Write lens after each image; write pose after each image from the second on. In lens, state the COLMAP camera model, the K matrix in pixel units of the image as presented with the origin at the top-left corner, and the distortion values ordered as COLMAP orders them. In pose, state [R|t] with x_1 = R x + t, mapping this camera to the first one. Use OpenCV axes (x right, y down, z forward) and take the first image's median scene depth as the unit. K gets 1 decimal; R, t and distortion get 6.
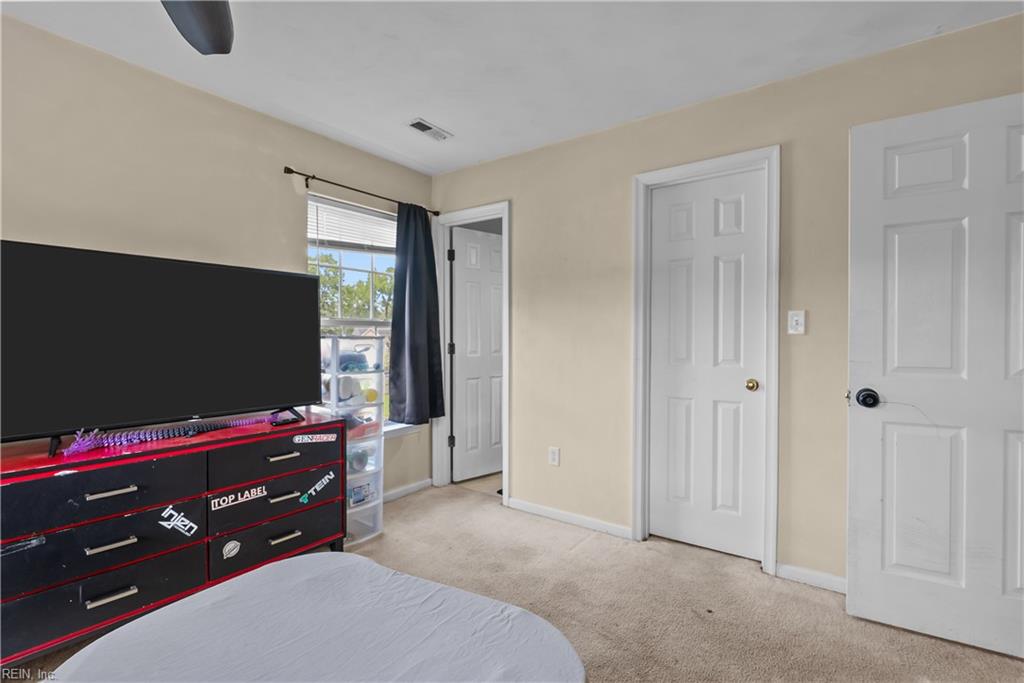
lens RADIAL K [[463.5, 0, 513.9], [0, 463.5, 332.3], [0, 0, 1]] dist [-0.004977, 0.000473]
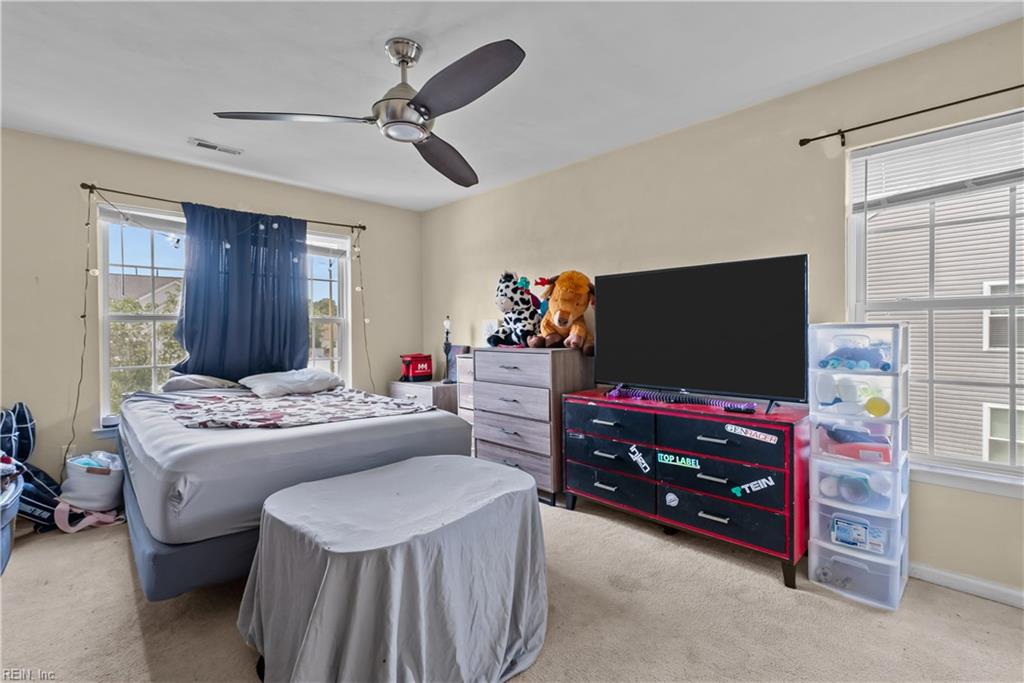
lens RADIAL K [[463.5, 0, 513.9], [0, 463.5, 332.3], [0, 0, 1]] dist [-0.004977, 0.000473]
pose [[-0.158971, -0.002730, -0.987279, 0.585025], [0.010367, 0.999936, -0.004435, 0.023650], [0.987229, -0.010940, -0.158933, 0.690999]]
